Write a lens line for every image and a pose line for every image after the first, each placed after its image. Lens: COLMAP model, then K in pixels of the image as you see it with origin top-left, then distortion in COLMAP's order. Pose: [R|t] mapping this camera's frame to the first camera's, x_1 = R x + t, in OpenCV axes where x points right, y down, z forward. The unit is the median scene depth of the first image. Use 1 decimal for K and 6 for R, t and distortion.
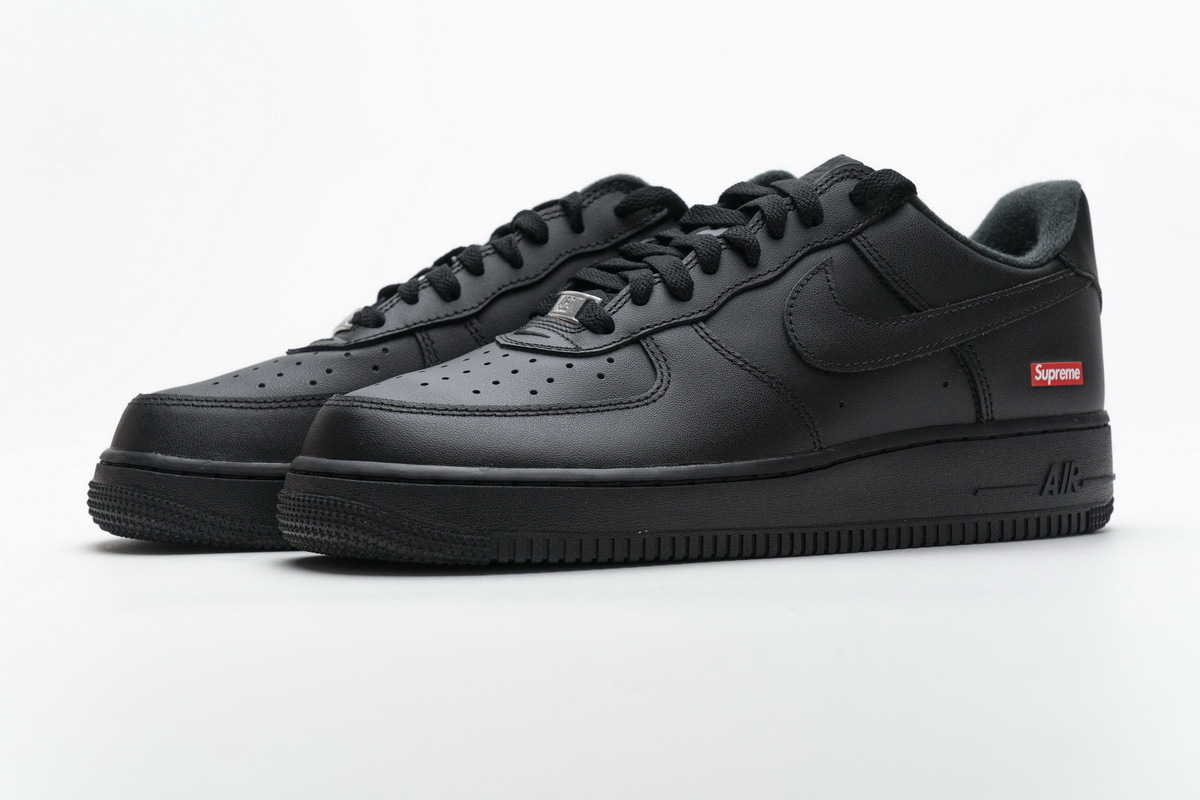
lens RADIAL K [[2372.6, 0, 604.9], [0, 2372.6, 406.0], [0, 0, 1]] dist [-0.013547, 0.000000]
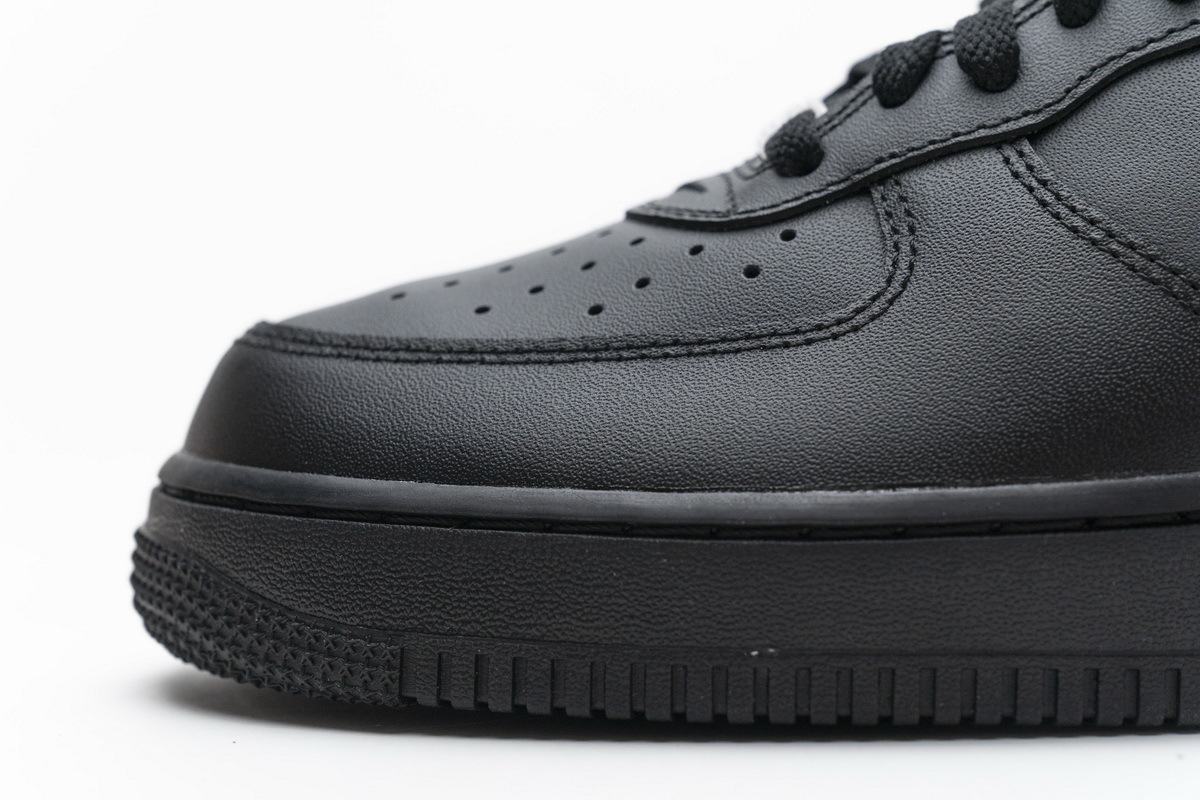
lens RADIAL K [[2372.6, 0, 604.1], [0, 2372.6, 447.1], [0, 0, 1]] dist [-0.013547, 0.000000]
pose [[0.877647, 0.011150, -0.479178, 0.174215], [-0.009209, 0.999937, 0.006401, 0.015692], [0.479219, -0.001205, 0.877695, 0.609563]]
